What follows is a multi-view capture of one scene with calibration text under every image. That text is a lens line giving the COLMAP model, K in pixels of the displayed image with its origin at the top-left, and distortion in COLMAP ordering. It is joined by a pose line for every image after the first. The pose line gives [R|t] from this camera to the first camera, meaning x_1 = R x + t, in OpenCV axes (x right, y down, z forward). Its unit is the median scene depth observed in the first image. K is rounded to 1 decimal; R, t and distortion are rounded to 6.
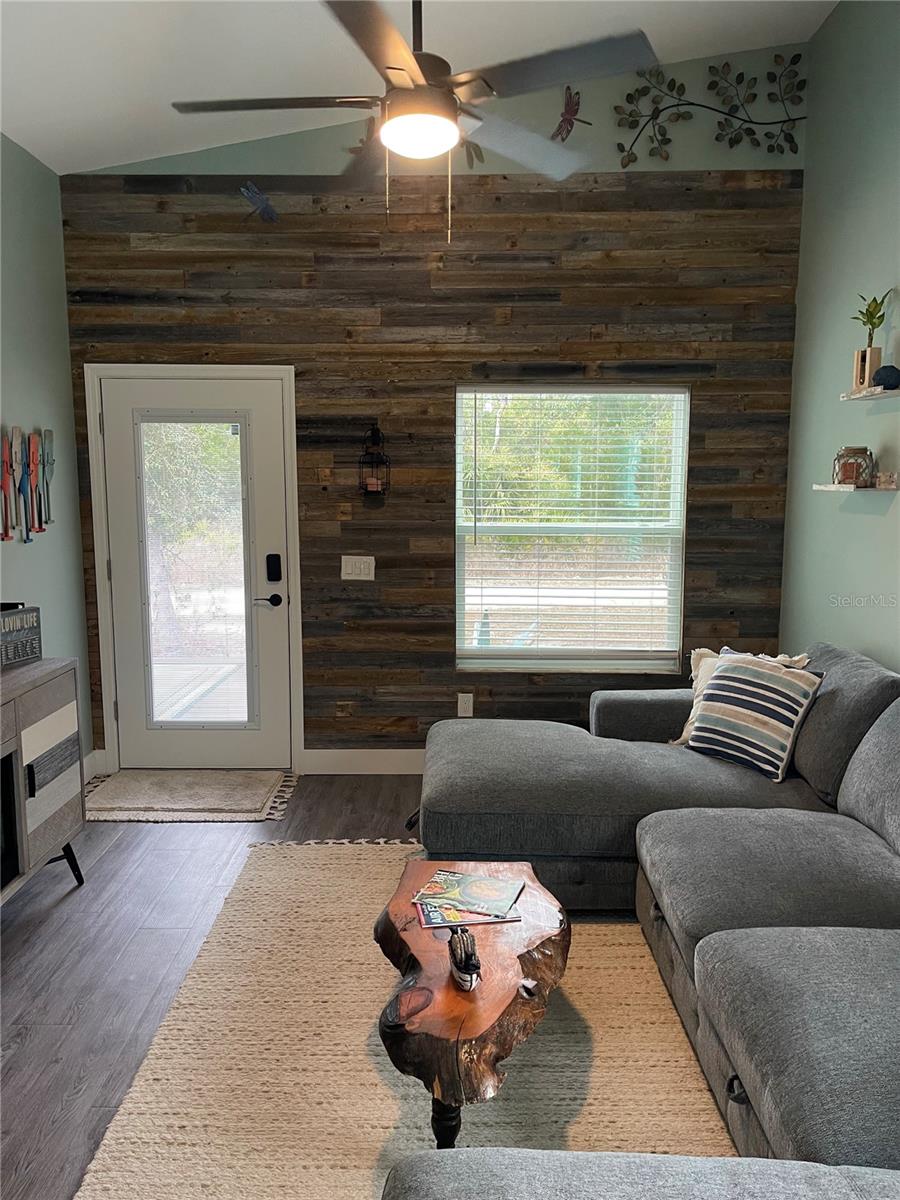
lens RADIAL K [[902.4, 0, 448.3], [0, 902.4, 600.6], [0, 0, 1]] dist [0.030168, -0.040364]
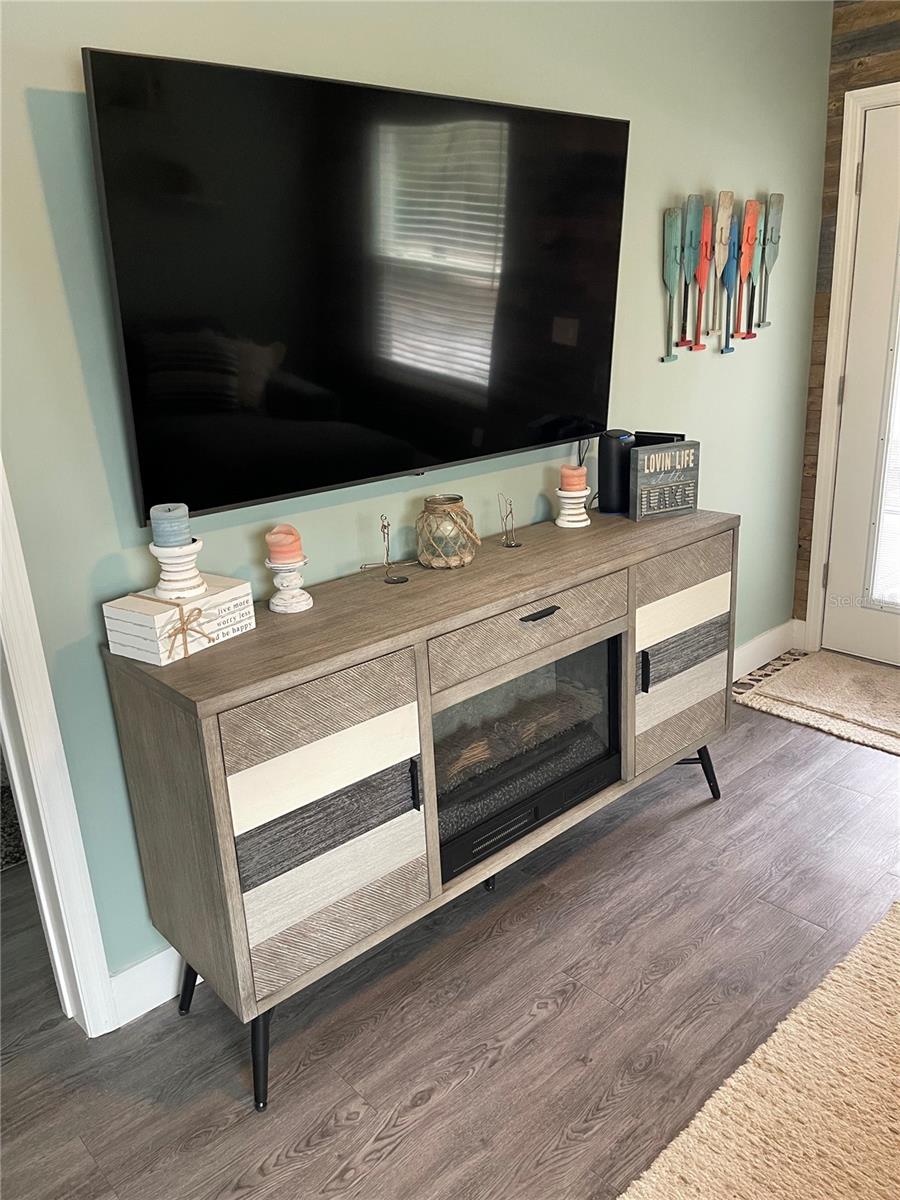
lens RADIAL K [[902.4, 0, 449.5], [0, 902.4, 604.1], [0, 0, 1]] dist [0.030168, -0.040364]
pose [[0.670230, 0.195508, -0.715939, -0.024653], [-0.045676, 0.973715, 0.223142, -0.016522], [0.740747, -0.116855, 0.661543, 0.286308]]
